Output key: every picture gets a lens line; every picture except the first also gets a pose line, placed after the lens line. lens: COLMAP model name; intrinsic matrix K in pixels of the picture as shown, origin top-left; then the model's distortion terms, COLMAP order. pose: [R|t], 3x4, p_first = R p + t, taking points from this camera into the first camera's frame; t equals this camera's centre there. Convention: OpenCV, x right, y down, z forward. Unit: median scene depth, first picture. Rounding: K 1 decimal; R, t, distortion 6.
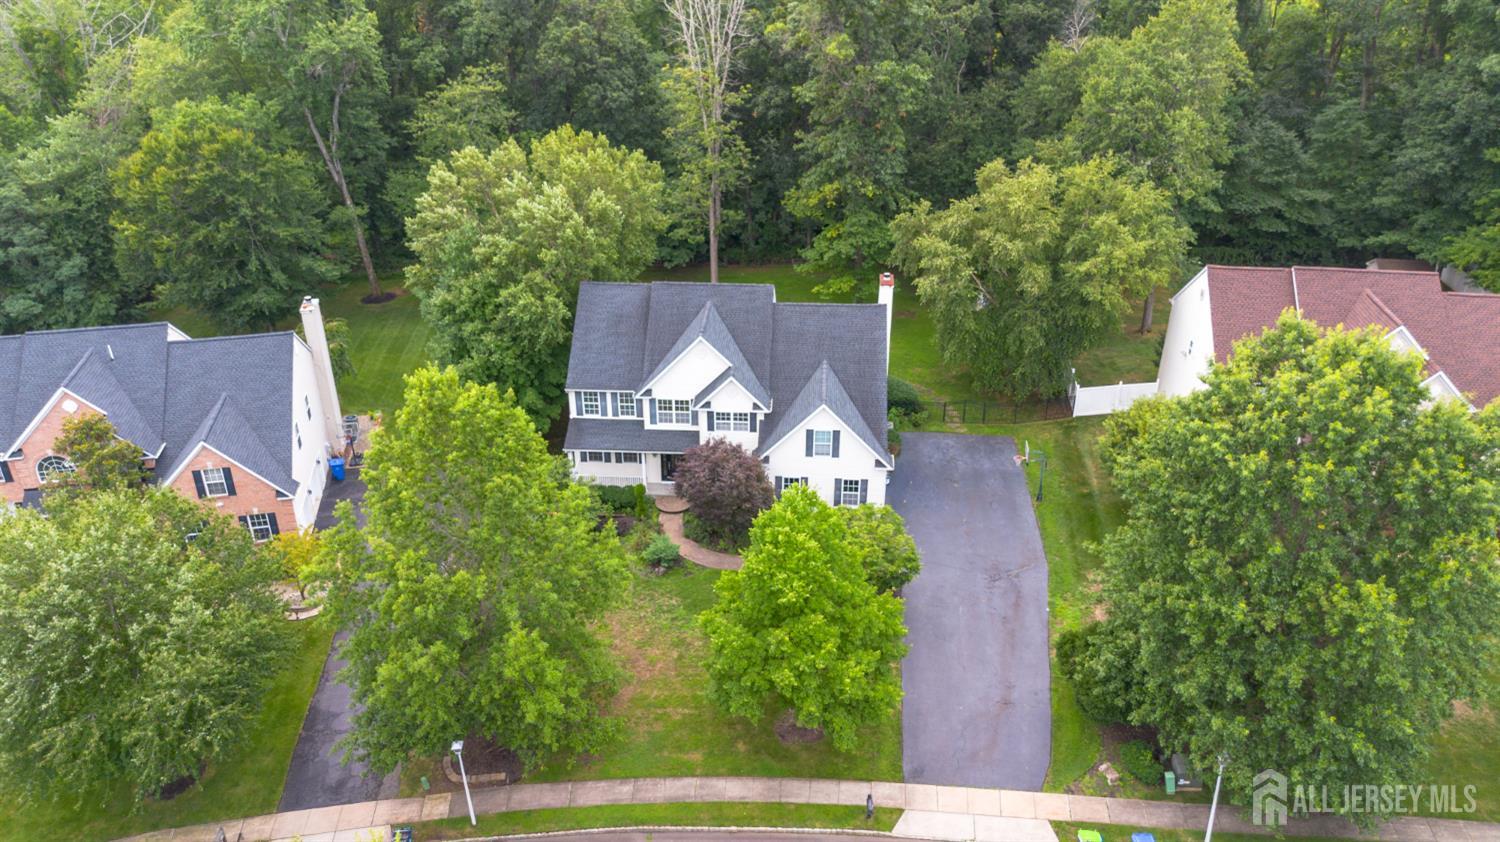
lens RADIAL K [[1066.7, 0, 750.0], [0, 1066.7, 421.0], [0, 0, 1]] dist [0.076060, -0.082469]
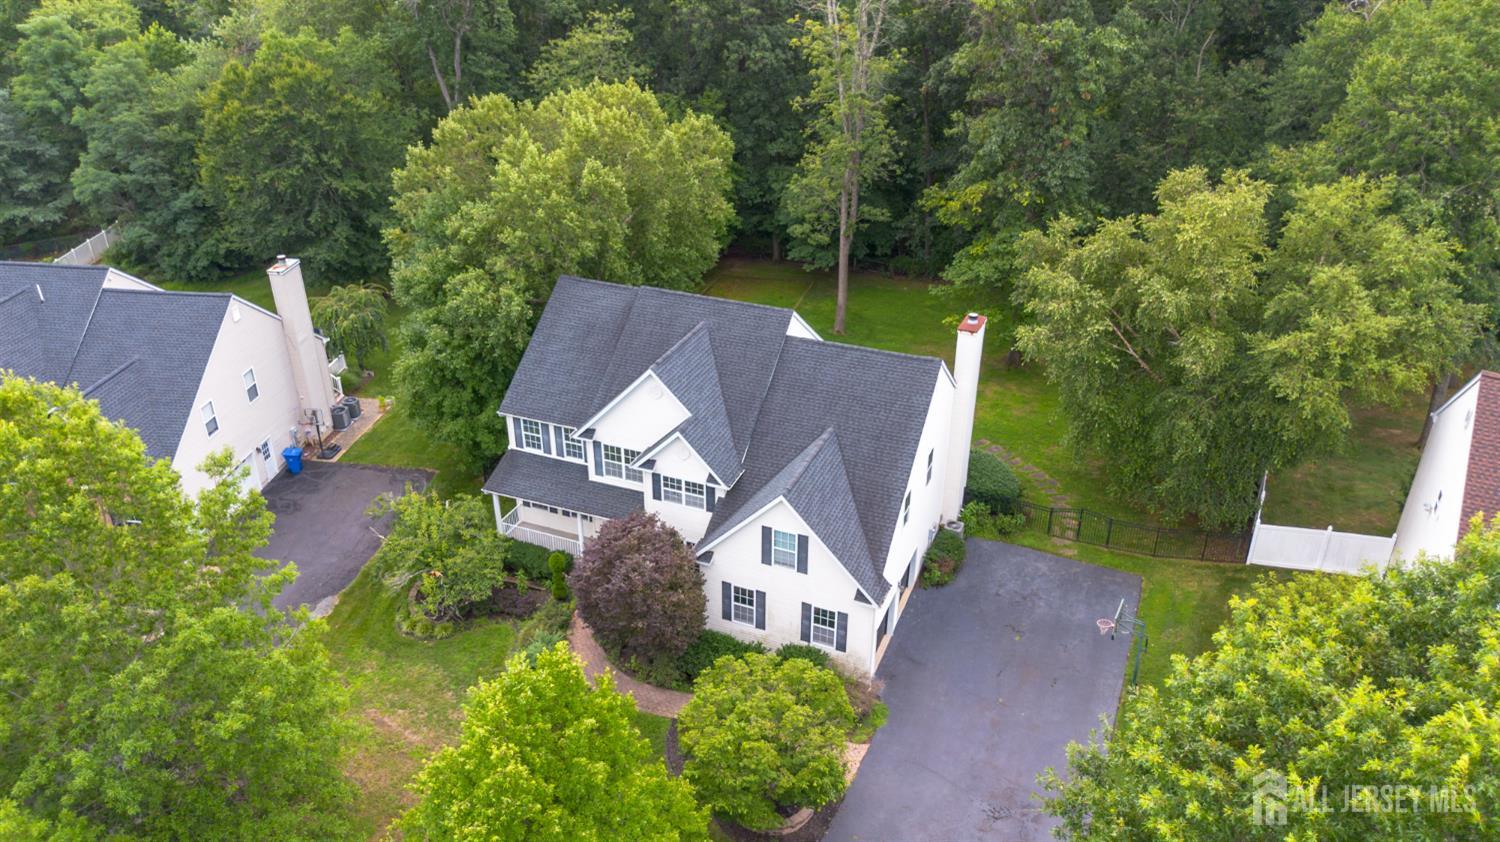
lens RADIAL K [[1066.7, 0, 750.0], [0, 1066.7, 421.0], [0, 0, 1]] dist [0.076060, -0.082469]
pose [[0.946013, 0.155611, -0.284332, 0.209292], [-0.154304, 0.987651, 0.027139, -0.069247], [0.285044, 0.018200, 0.958342, 0.308372]]
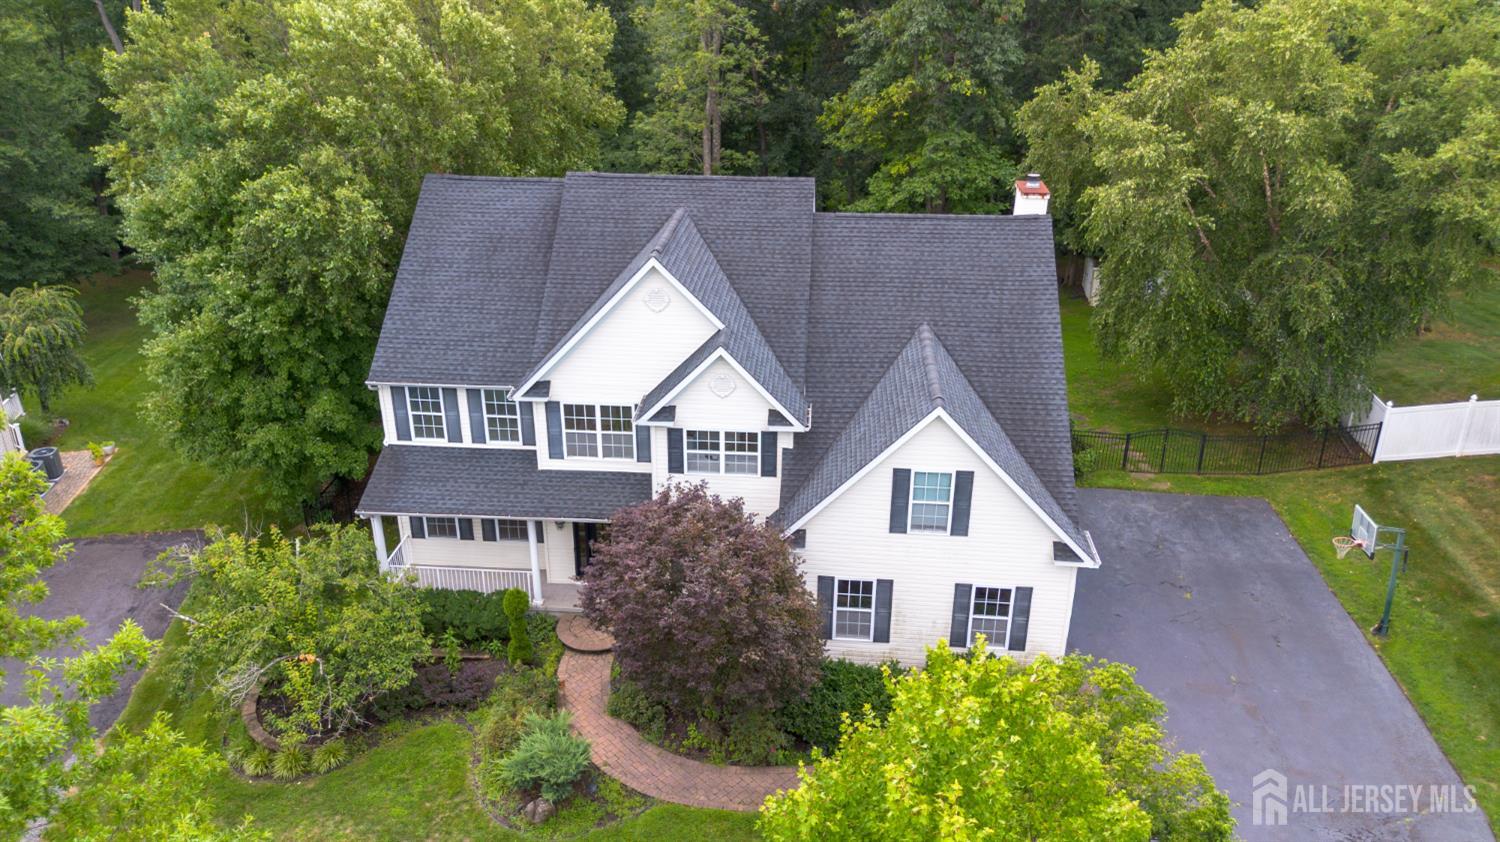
lens RADIAL K [[1066.7, 0, 750.0], [0, 1066.7, 421.0], [0, 0, 1]] dist [0.076060, -0.082469]
pose [[0.999860, 0.010881, -0.012722, 0.000351], [-0.011724, 0.997605, -0.068174, 0.017020], [0.011950, 0.068313, 0.997592, 0.518652]]
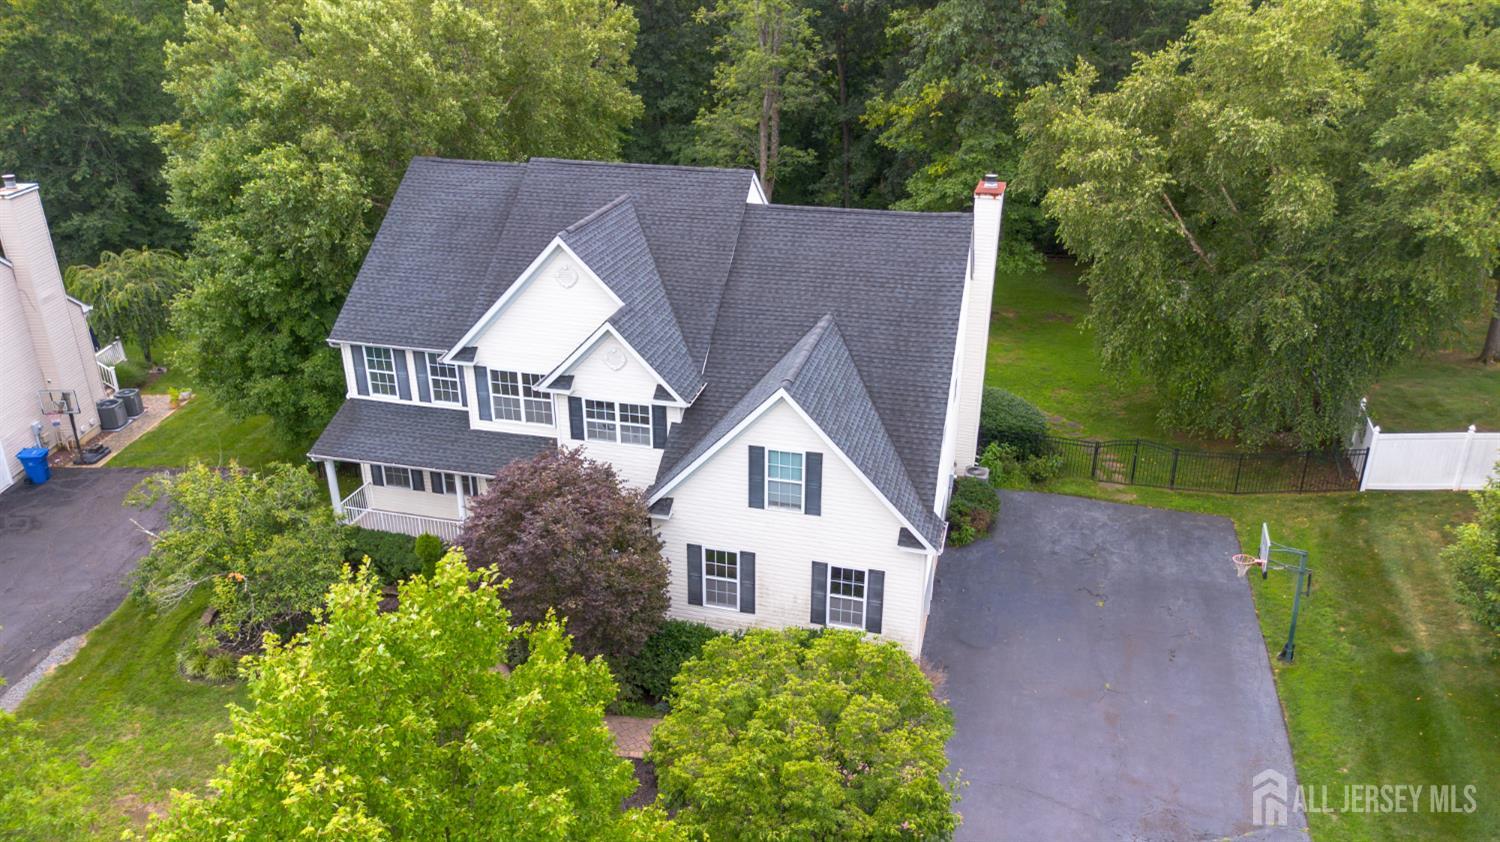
lens RADIAL K [[1066.7, 0, 750.0], [0, 1066.7, 421.0], [0, 0, 1]] dist [0.076060, -0.082469]
pose [[0.981505, 0.078253, -0.174713, 0.119328], [-0.090269, 0.993991, -0.061910, 0.023063], [0.168819, 0.076536, 0.982671, 0.506795]]
